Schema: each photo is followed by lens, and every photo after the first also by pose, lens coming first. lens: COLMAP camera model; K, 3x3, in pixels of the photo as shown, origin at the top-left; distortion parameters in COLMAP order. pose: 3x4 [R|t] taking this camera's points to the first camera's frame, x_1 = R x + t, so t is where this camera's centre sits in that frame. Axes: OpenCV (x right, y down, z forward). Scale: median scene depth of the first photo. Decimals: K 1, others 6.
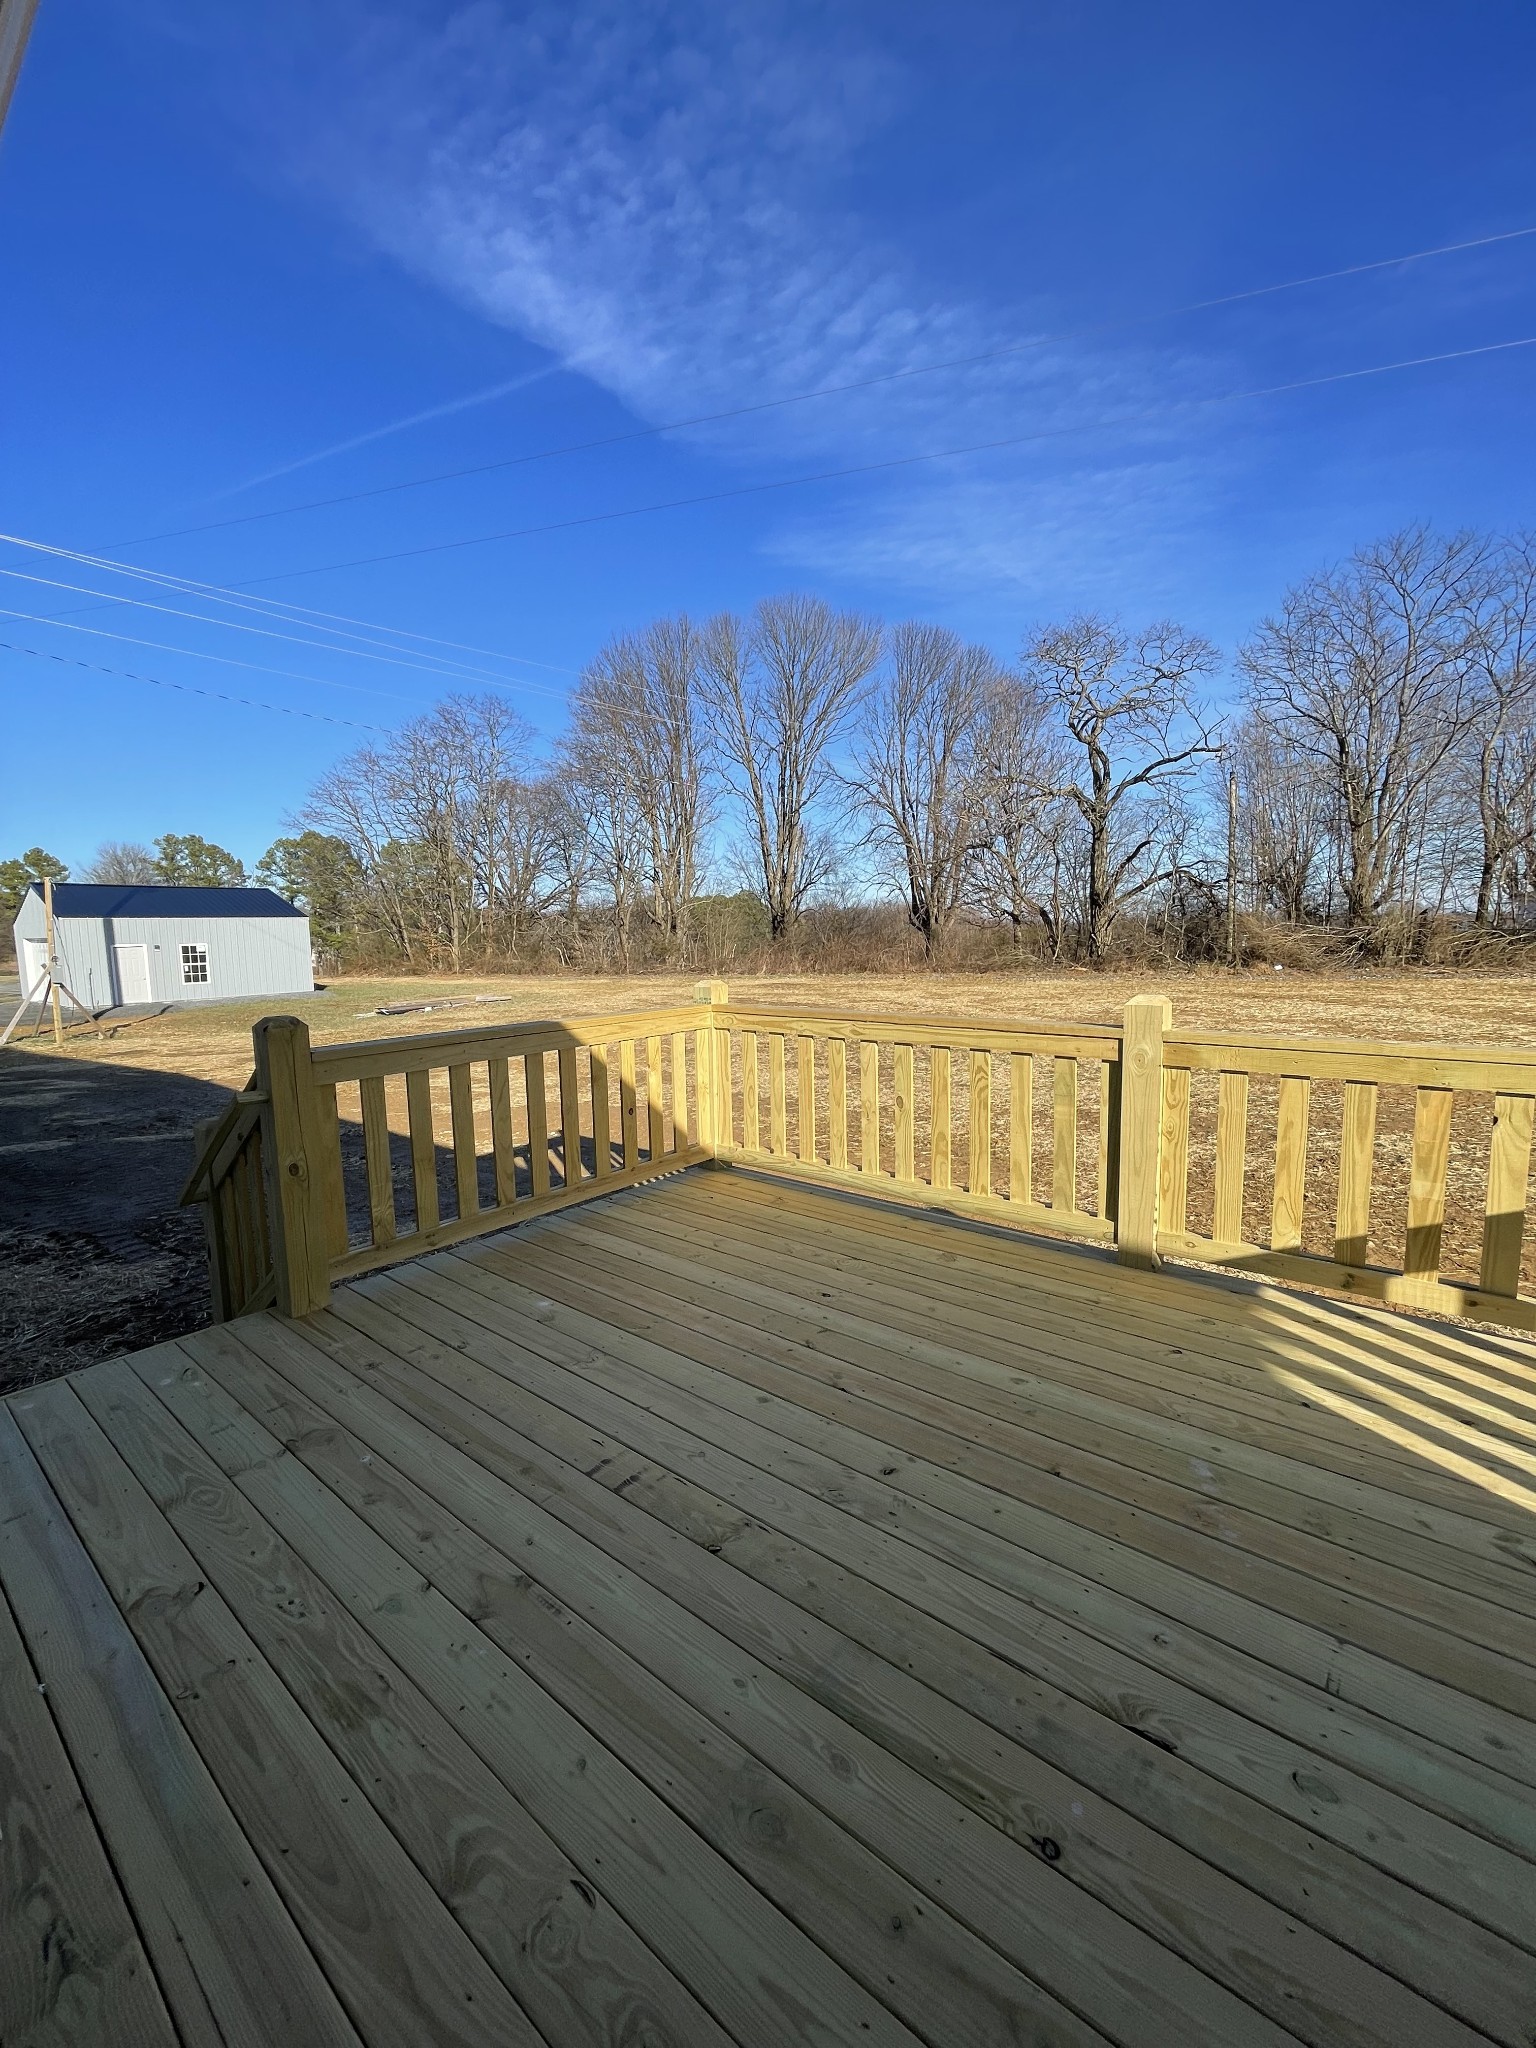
lens RADIAL K [[822.5, 0, 765.7], [0, 822.5, 1023.9], [0, 0, 1]] dist [-0.010340, 0.006340]
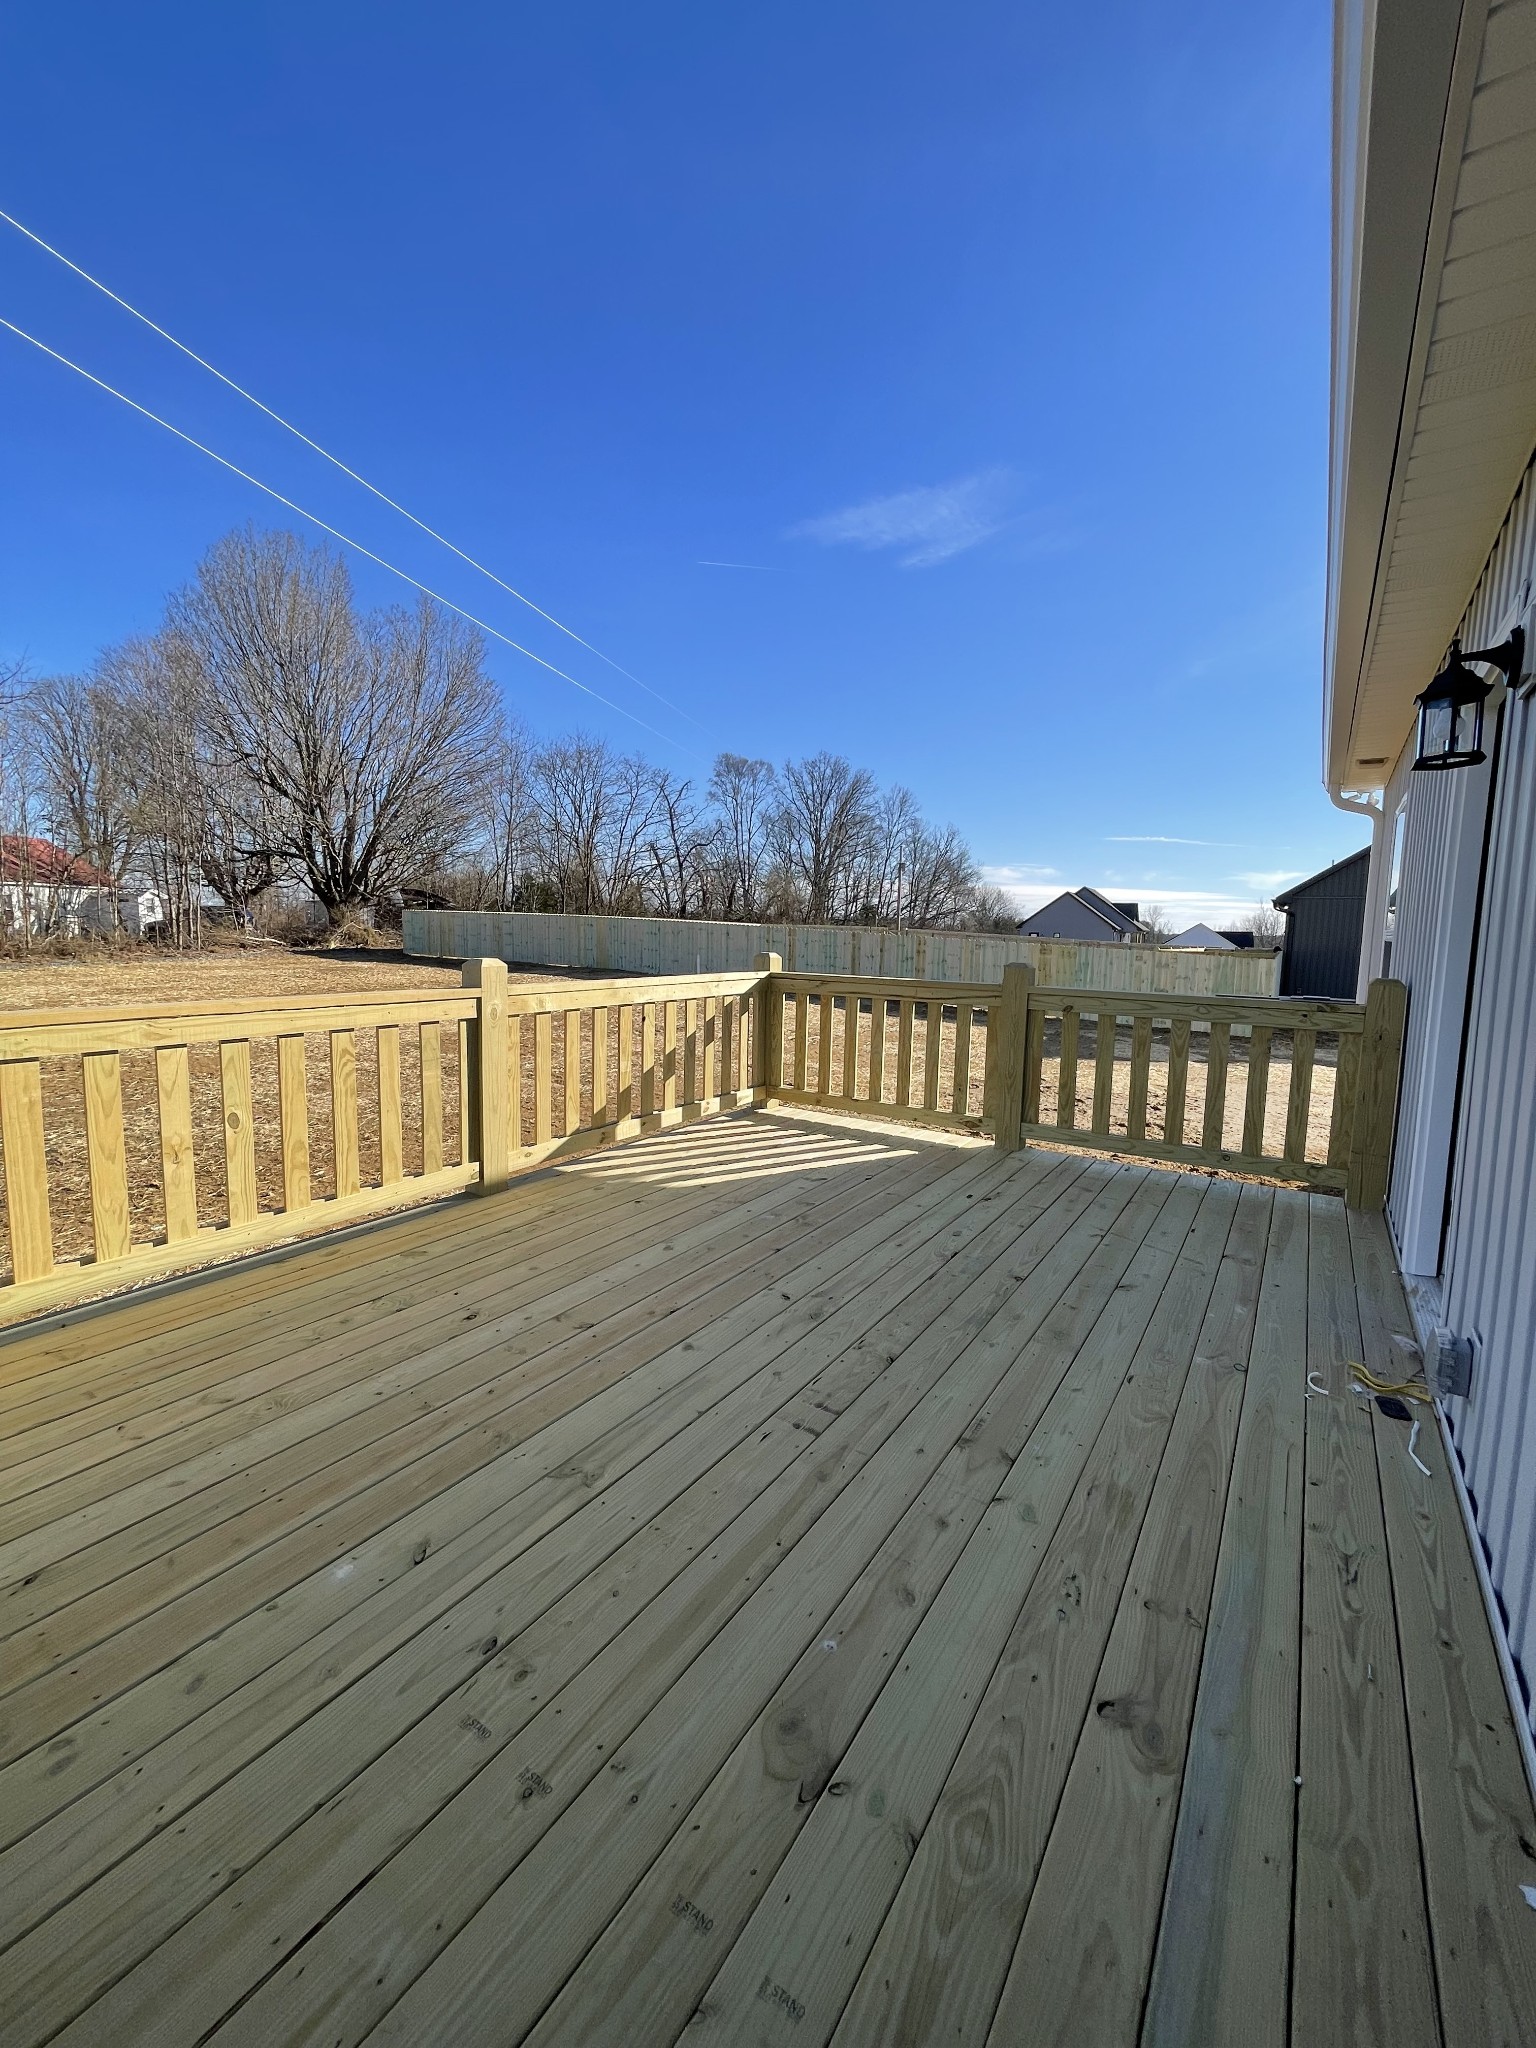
lens RADIAL K [[822.5, 0, 765.7], [0, 822.5, 1023.9], [0, 0, 1]] dist [-0.010340, 0.006340]
pose [[-0.092483, -0.097556, 0.990924, -0.850331], [0.095025, 0.989782, 0.106312, -0.033454], [-0.991170, 0.103995, -0.082267, 0.820706]]
